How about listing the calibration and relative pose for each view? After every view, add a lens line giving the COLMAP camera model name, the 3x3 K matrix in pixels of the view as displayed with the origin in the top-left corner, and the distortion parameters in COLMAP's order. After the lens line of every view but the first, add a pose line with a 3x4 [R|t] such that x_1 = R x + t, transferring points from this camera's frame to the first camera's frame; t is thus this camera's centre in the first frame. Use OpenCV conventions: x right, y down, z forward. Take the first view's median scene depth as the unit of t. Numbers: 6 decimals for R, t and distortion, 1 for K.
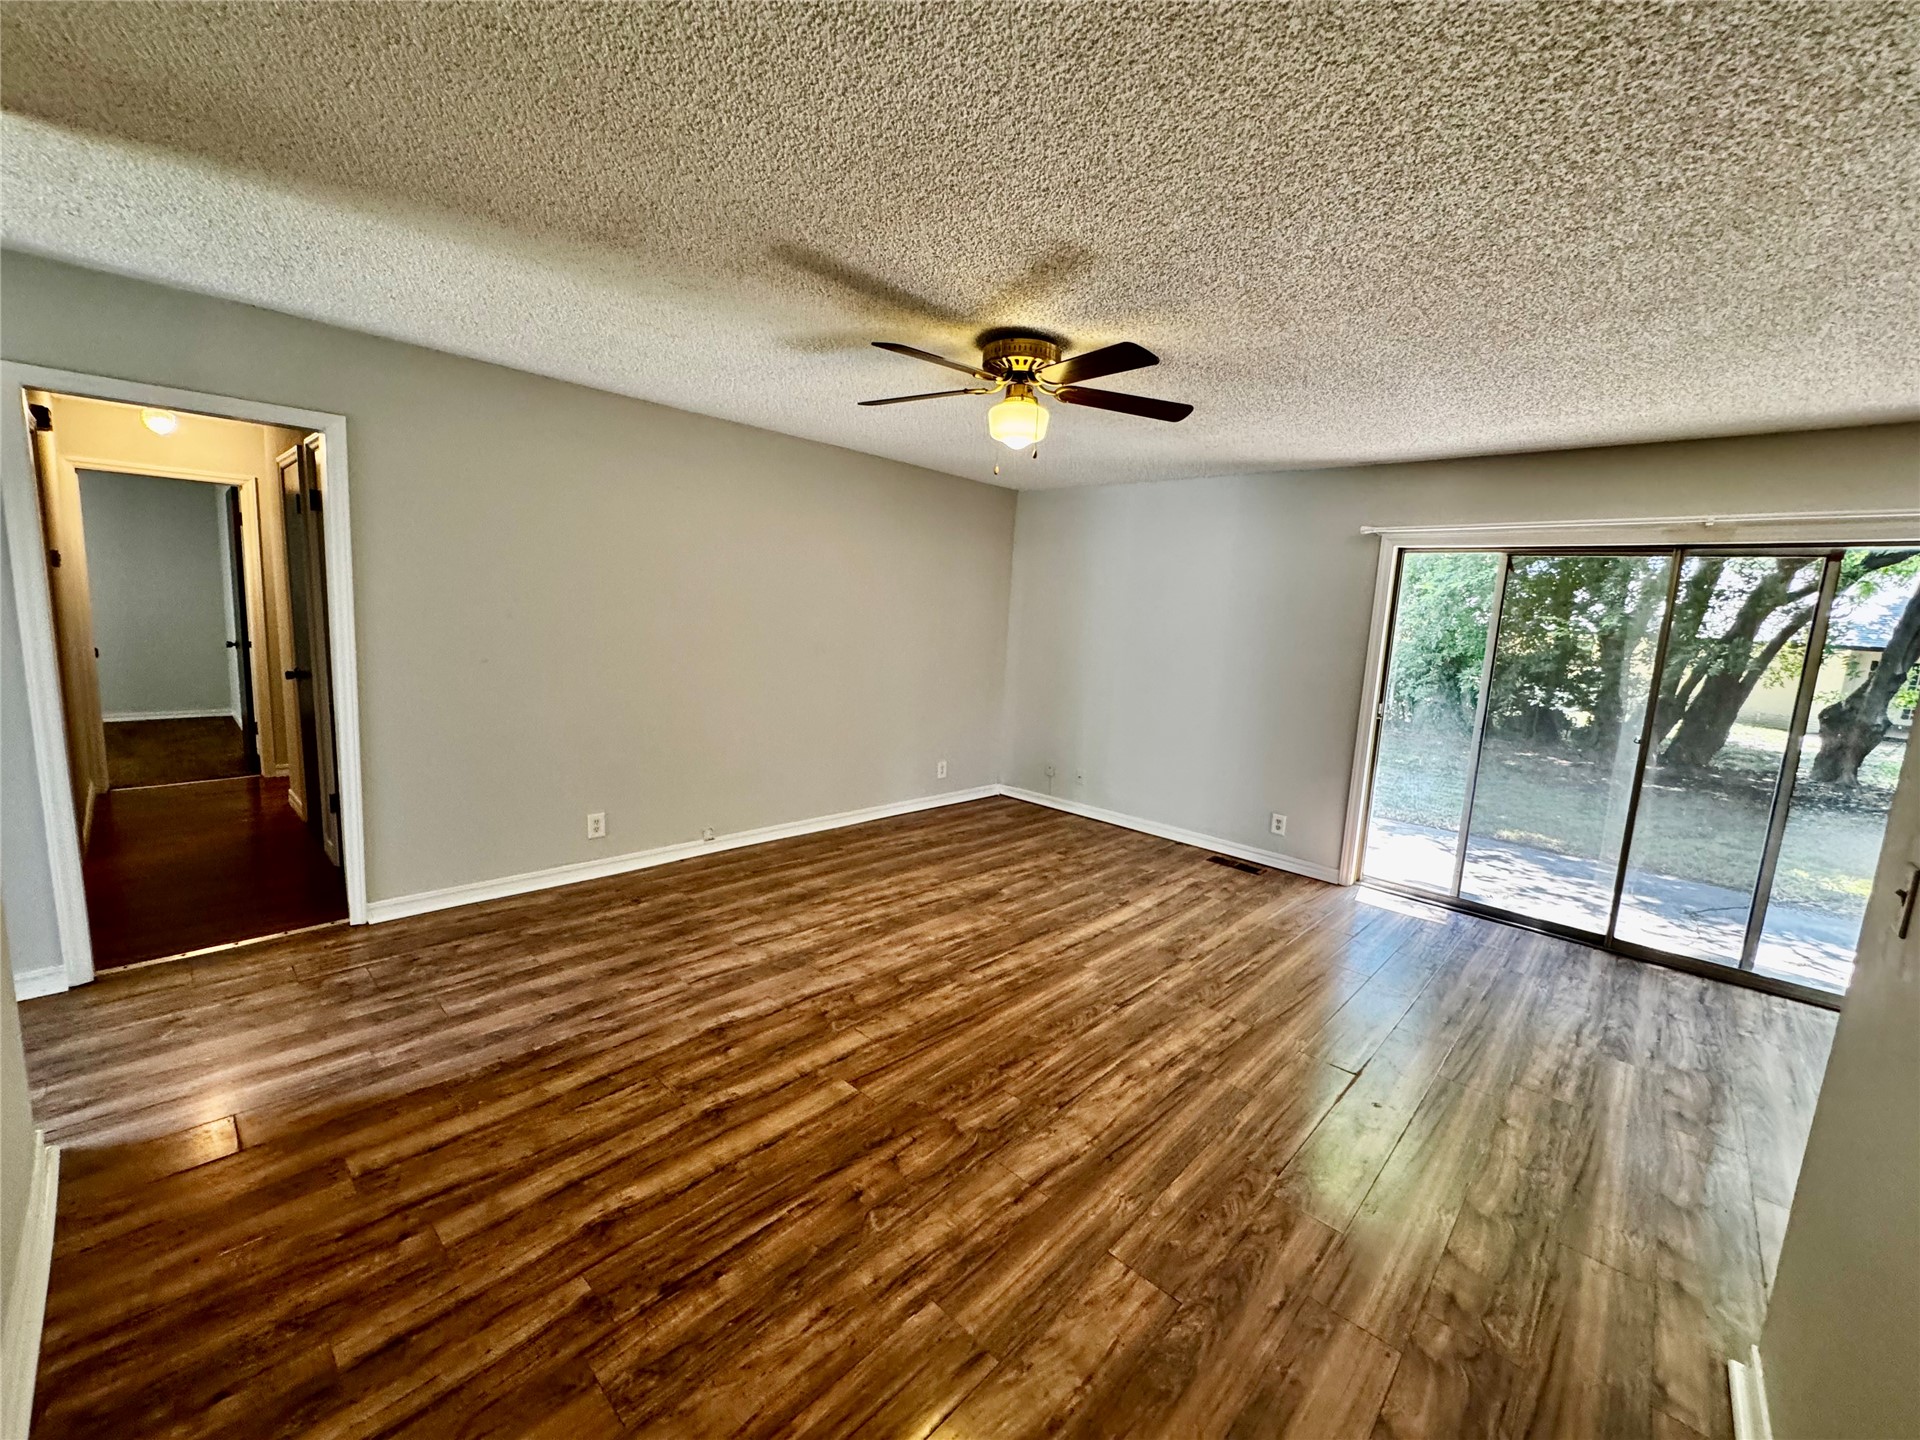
lens RADIAL K [[769.9, 0, 957.0], [0, 769.9, 719.0], [0, 0, 1]] dist [-0.001792, 0.000602]
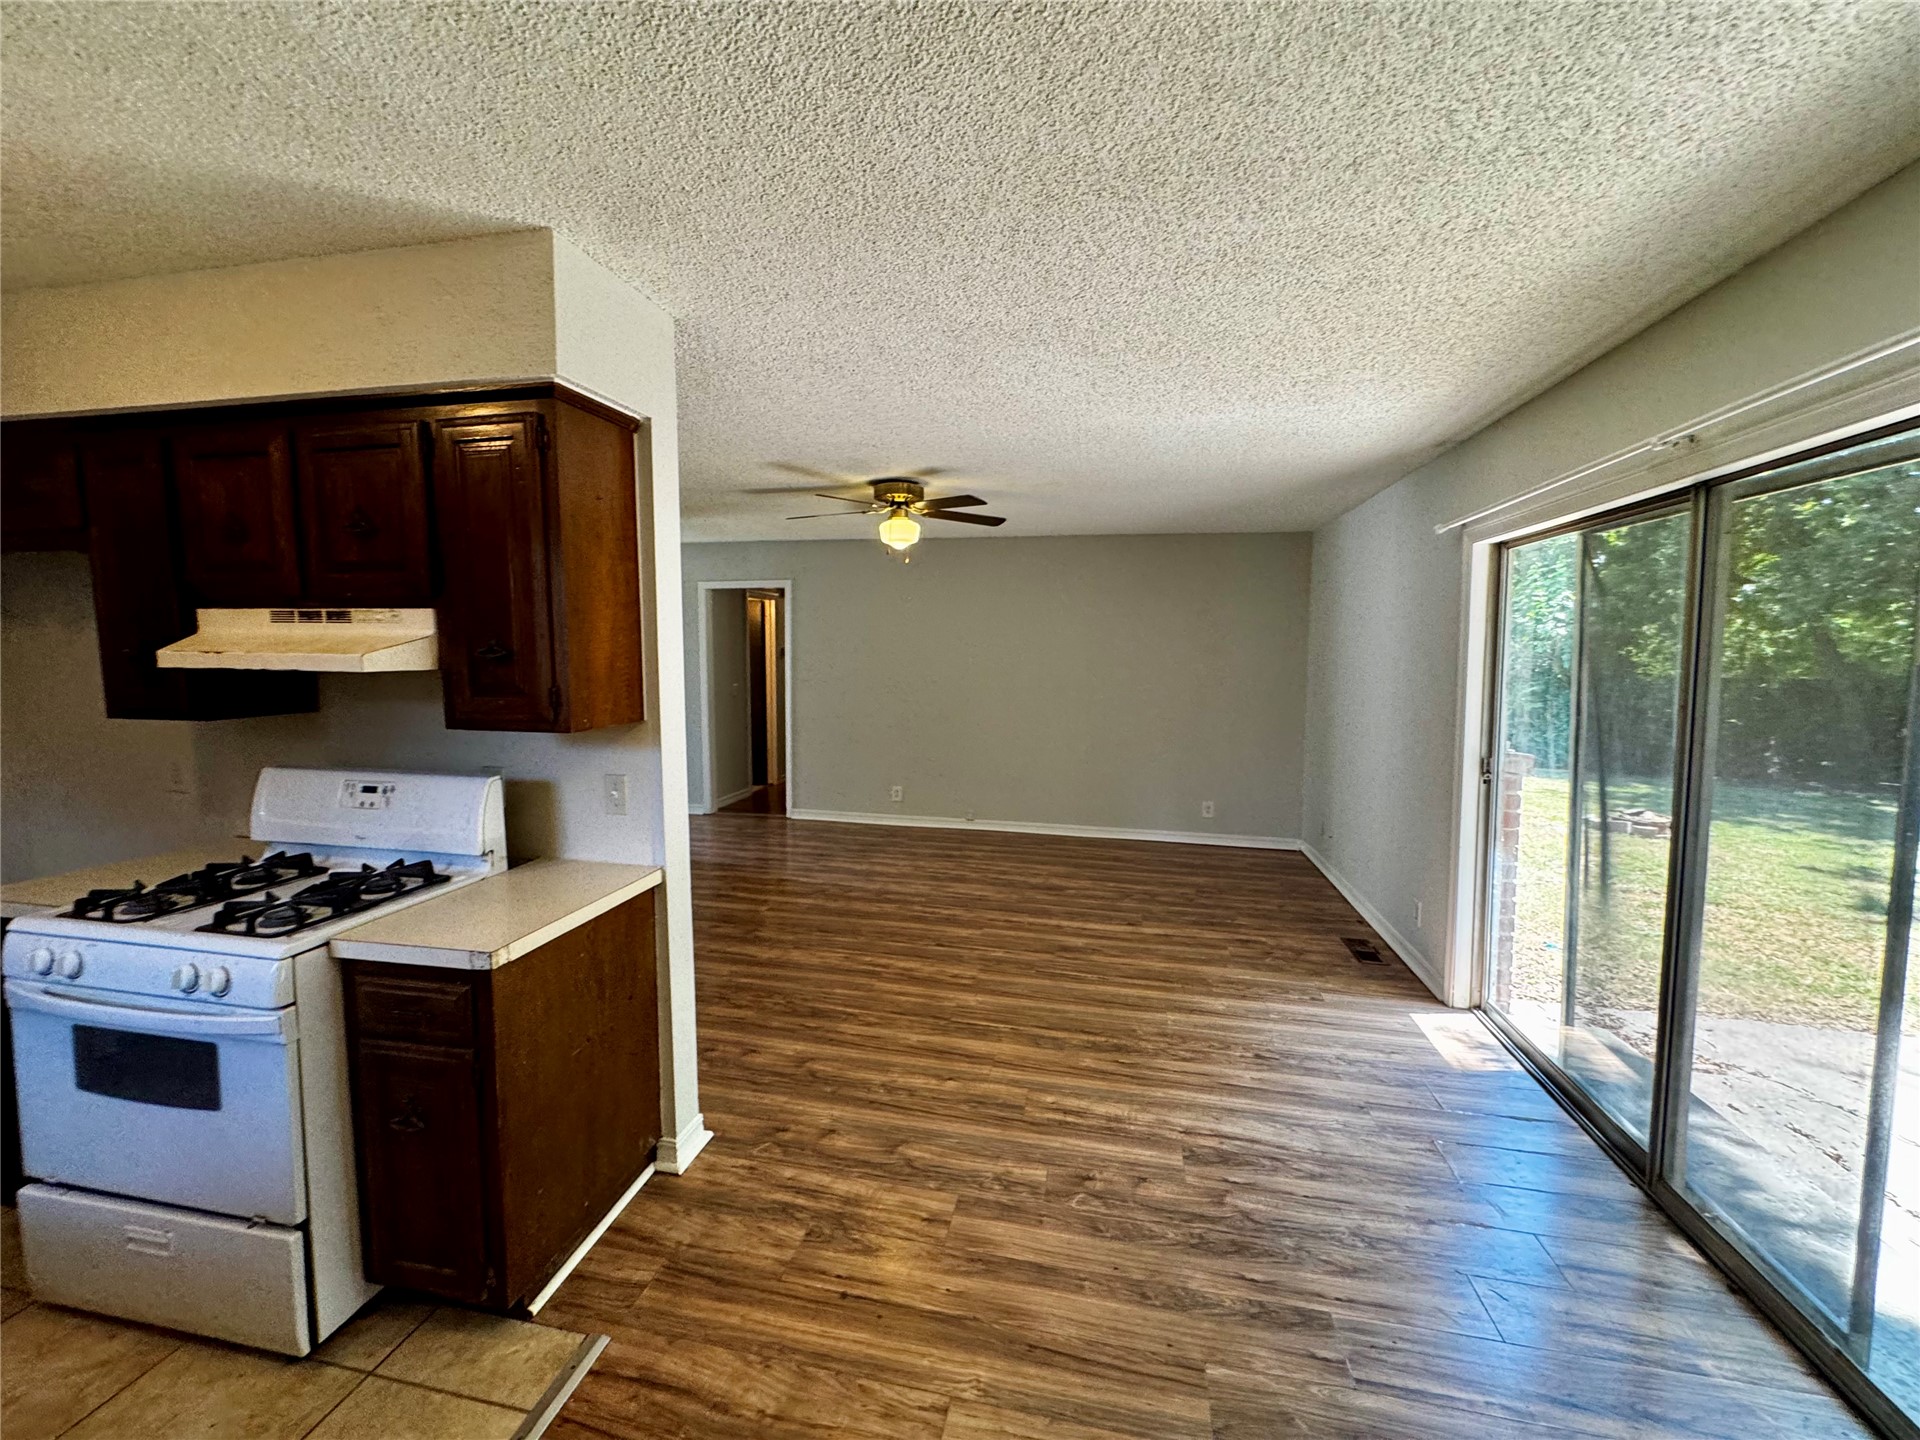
lens RADIAL K [[770.6, 0, 954.9], [0, 770.6, 718.7], [0, 0, 1]] dist [-0.002088, -0.000269]
pose [[0.520208, 0.024196, -0.853697, 1.167259], [-0.102802, 0.994104, -0.034468, 0.025459], [0.847830, 0.105692, 0.519628, 0.256875]]
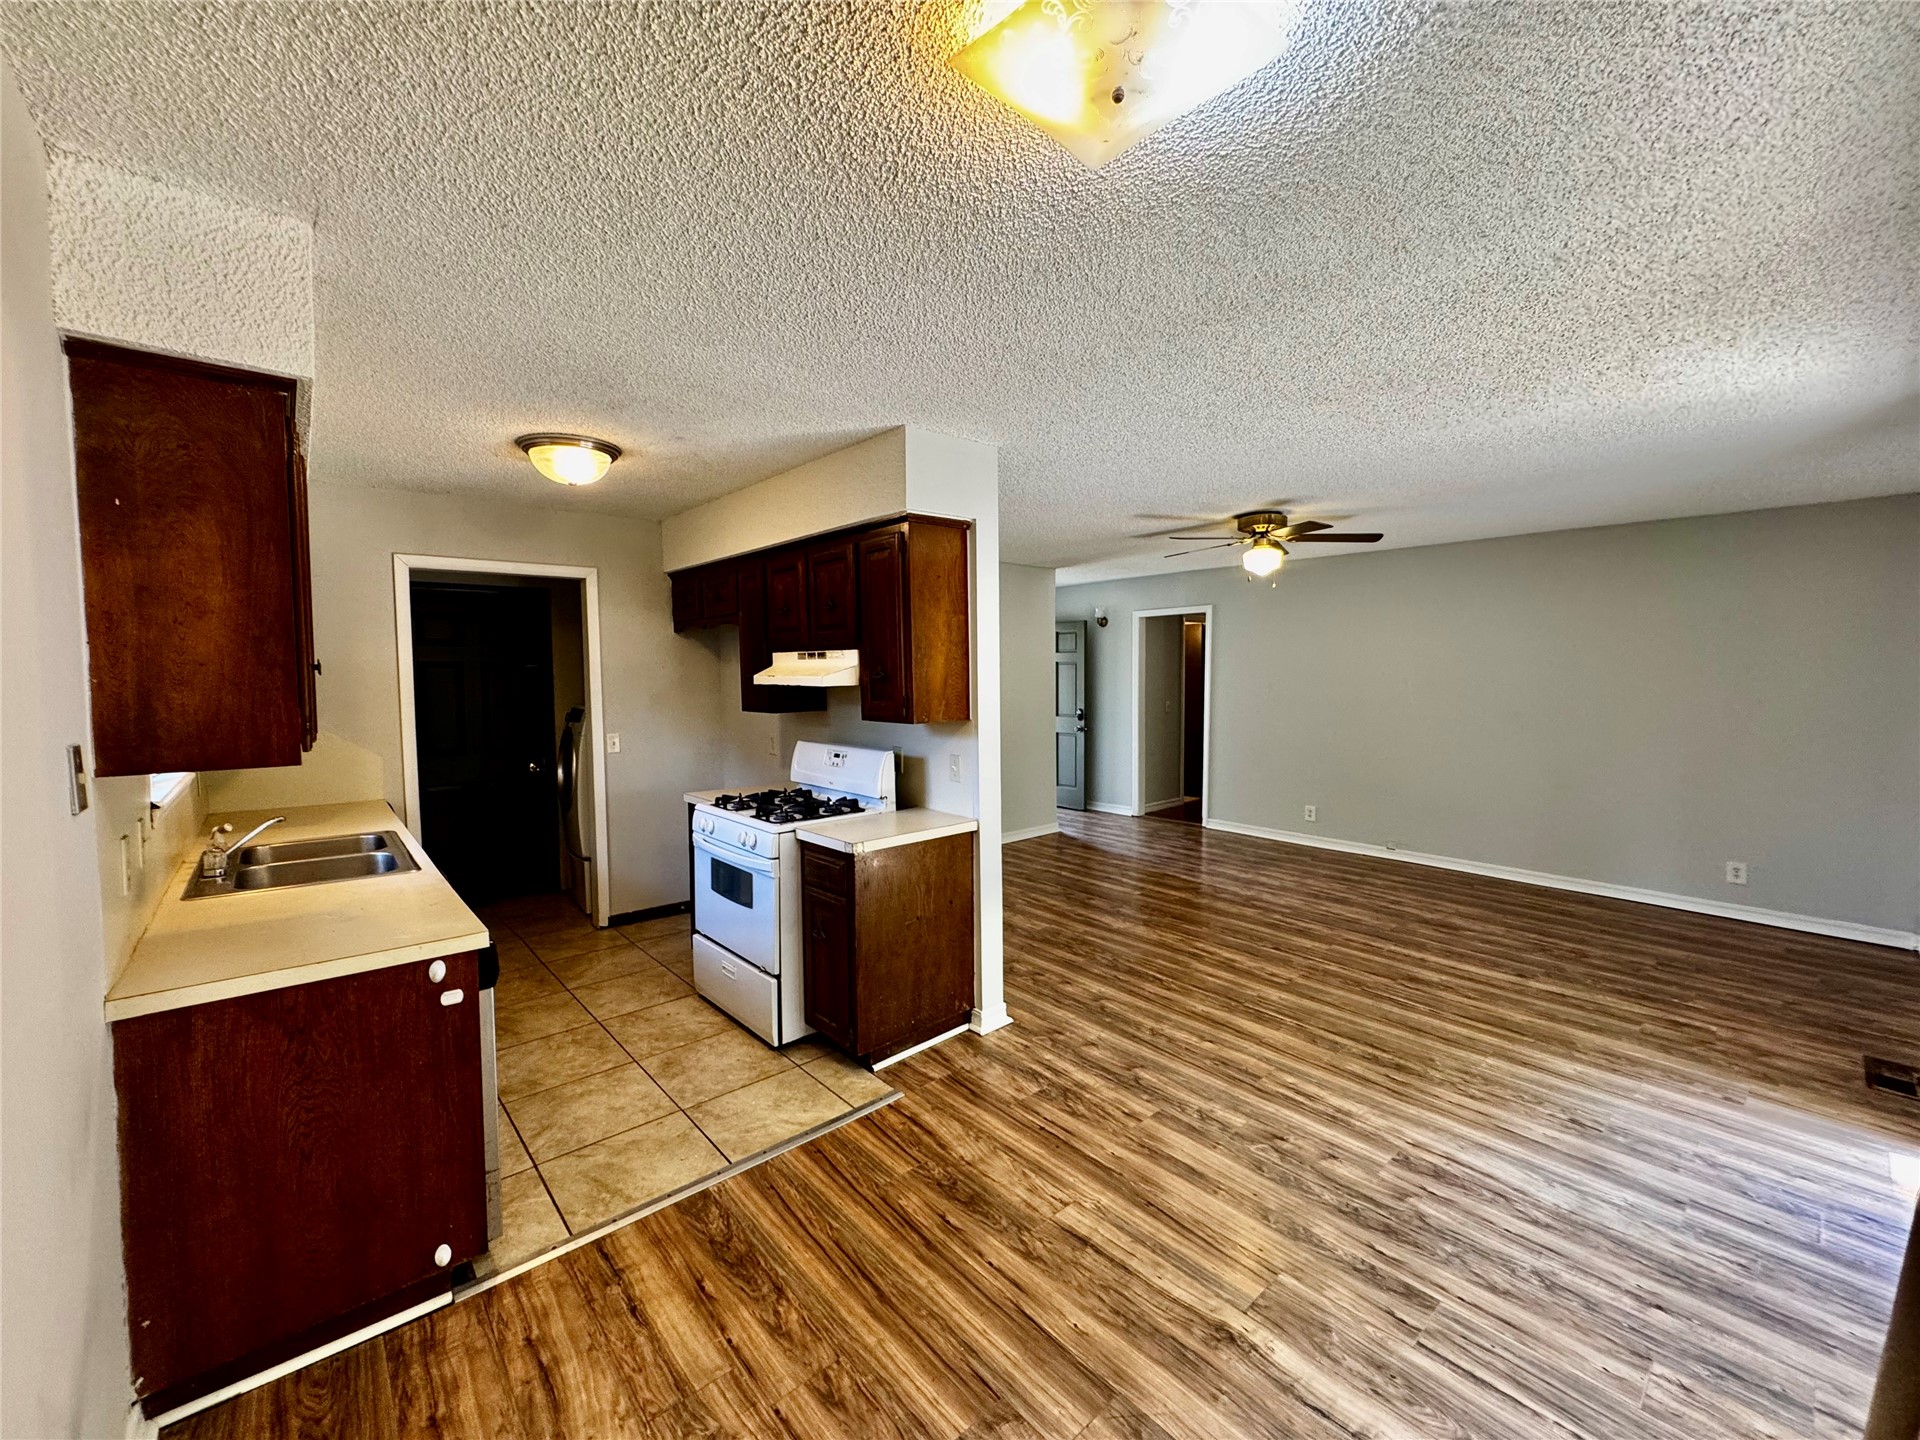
lens RADIAL K [[769.9, 0, 957.0], [0, 769.9, 719.0], [0, 0, 1]] dist [-0.001792, 0.000602]
pose [[-0.096786, 0.007857, -0.995274, 1.429562], [-0.143676, 0.989385, 0.021782, 0.012745], [0.984880, 0.145105, -0.094630, 0.438997]]
